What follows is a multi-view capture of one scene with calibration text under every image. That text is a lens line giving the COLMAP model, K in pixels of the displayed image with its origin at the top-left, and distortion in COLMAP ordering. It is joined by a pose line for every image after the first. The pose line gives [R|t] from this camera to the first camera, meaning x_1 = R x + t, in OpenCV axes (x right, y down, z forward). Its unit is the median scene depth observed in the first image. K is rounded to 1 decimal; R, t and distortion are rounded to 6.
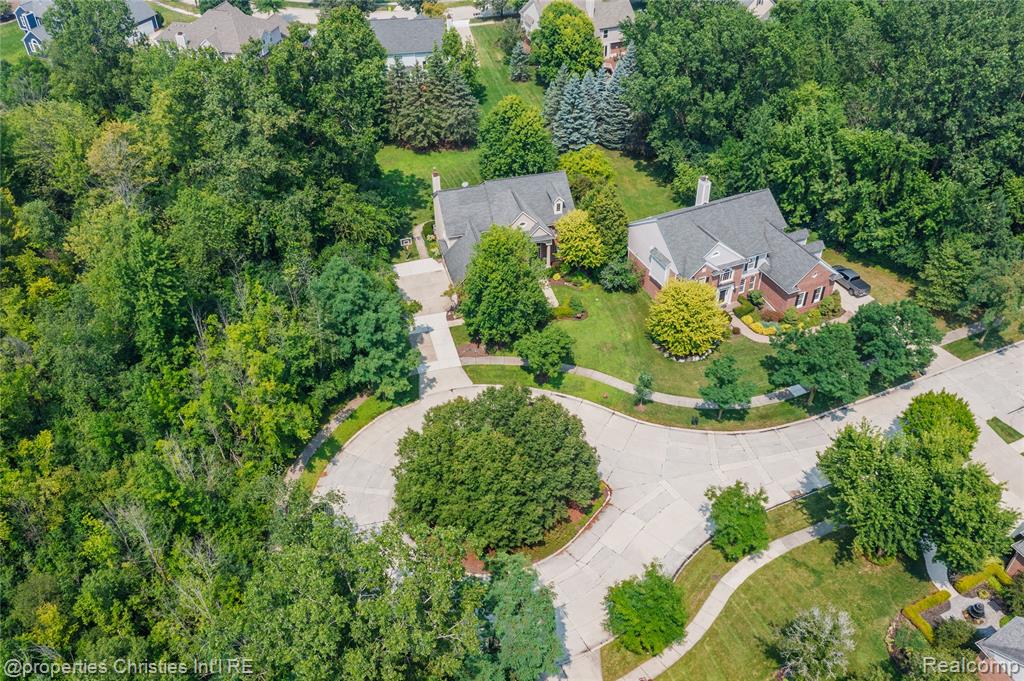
lens RADIAL K [[895.0, 0, 512.0], [0, 895.0, 340.5], [0, 0, 1]] dist [0.003255, 0.003379]
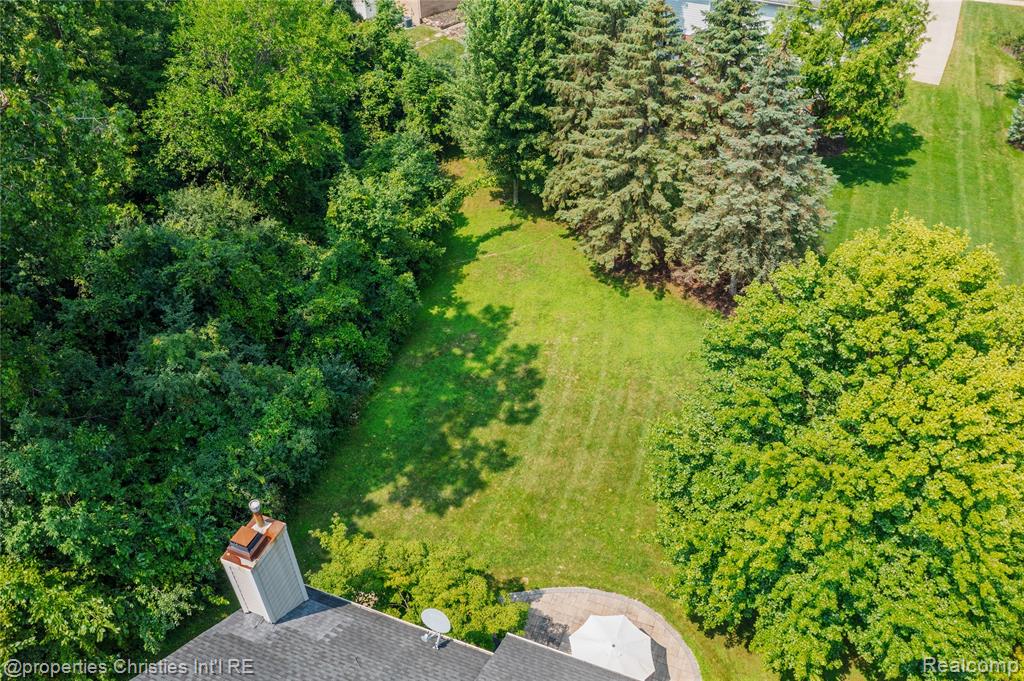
lens RADIAL K [[795.0, 0, 512.0], [0, 795.0, 340.5], [0, 0, 1]] dist [-0.008510, -0.003487]
pose [[0.816495, 0.381543, -0.433315, 0.006516], [-0.365720, 0.922537, 0.123186, -0.219567], [0.446750, 0.057891, 0.892784, 0.751229]]
